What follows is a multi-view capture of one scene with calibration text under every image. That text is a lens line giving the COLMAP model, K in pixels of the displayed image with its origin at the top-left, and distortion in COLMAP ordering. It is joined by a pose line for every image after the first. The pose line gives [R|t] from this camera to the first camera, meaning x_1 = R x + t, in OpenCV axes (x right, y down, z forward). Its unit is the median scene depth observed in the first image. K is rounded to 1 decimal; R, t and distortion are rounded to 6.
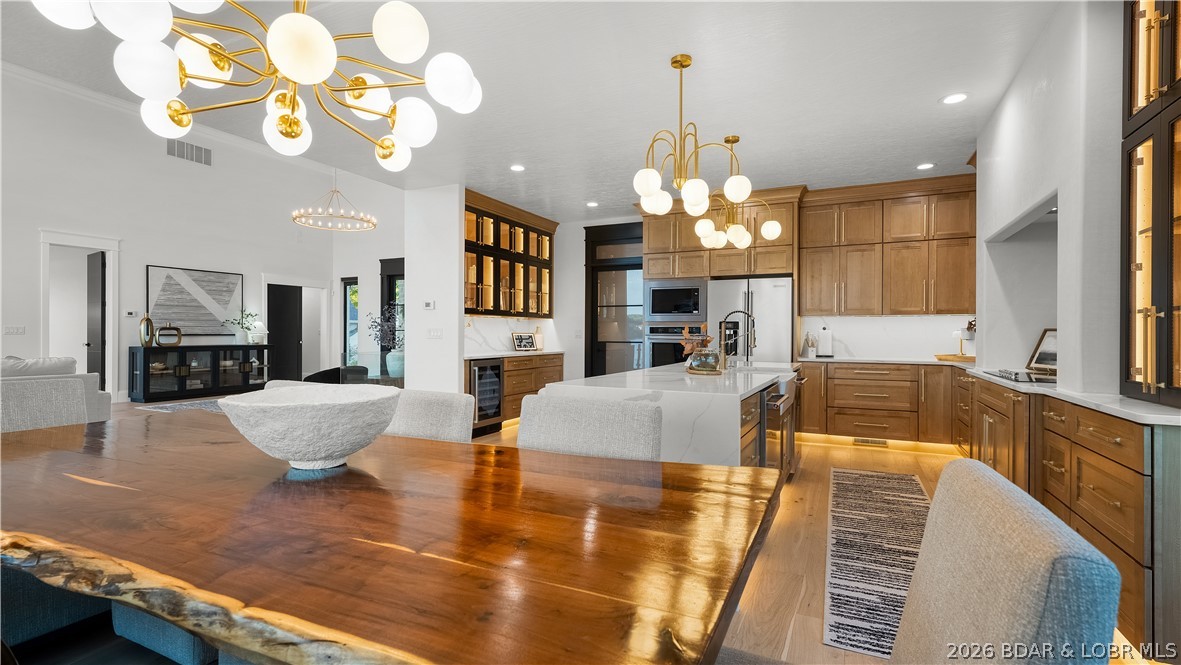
lens RADIAL K [[555.8, 0, 601.6], [0, 555.8, 334.1], [0, 0, 1]] dist [0.009789, 0.002062]
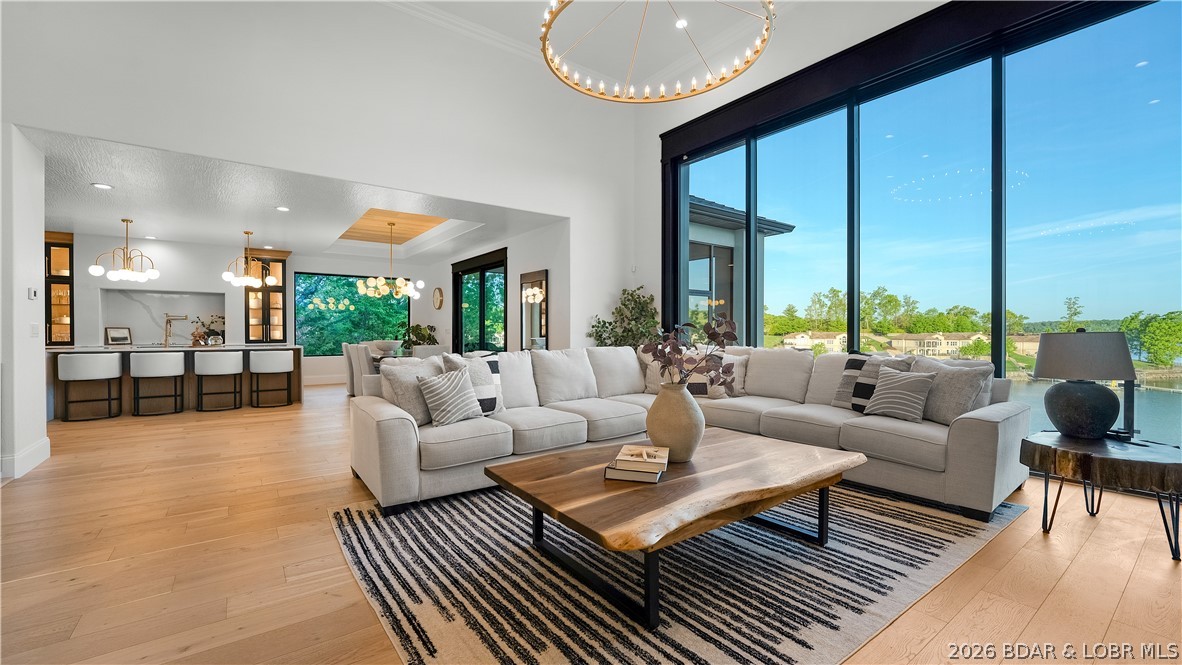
lens RADIAL K [[478.0, 0, 584.1], [0, 478.0, 326.7], [0, 0, 1]] dist [-0.008858, -0.001246]
pose [[-0.879174, -0.003803, 0.476486, -1.314511], [-0.007392, 0.999957, -0.005658, -0.010704], [-0.476444, -0.008497, -0.879164, 1.211923]]
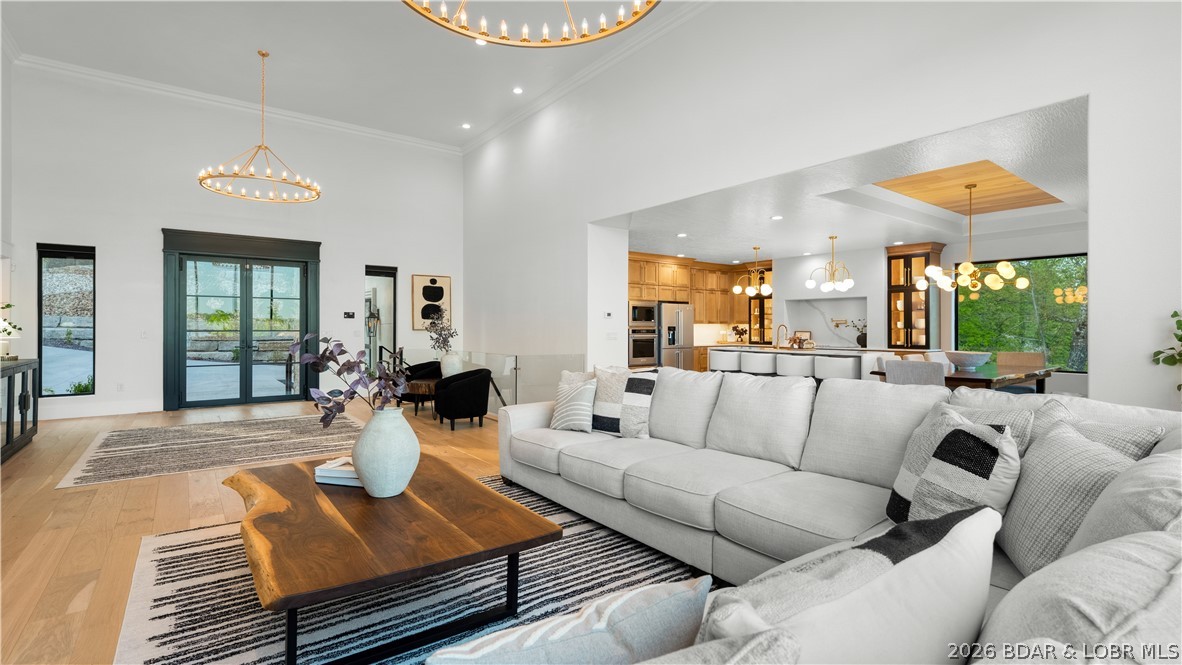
lens RADIAL K [[536.8, 0, 586.4], [0, 536.8, 322.6], [0, 0, 1]] dist [0.001713, 0.000343]
pose [[0.461956, 0.003221, 0.886897, -1.494568], [0.001041, 0.999991, -0.004175, -0.029055], [-0.886902, 0.002852, 0.461949, 0.450426]]
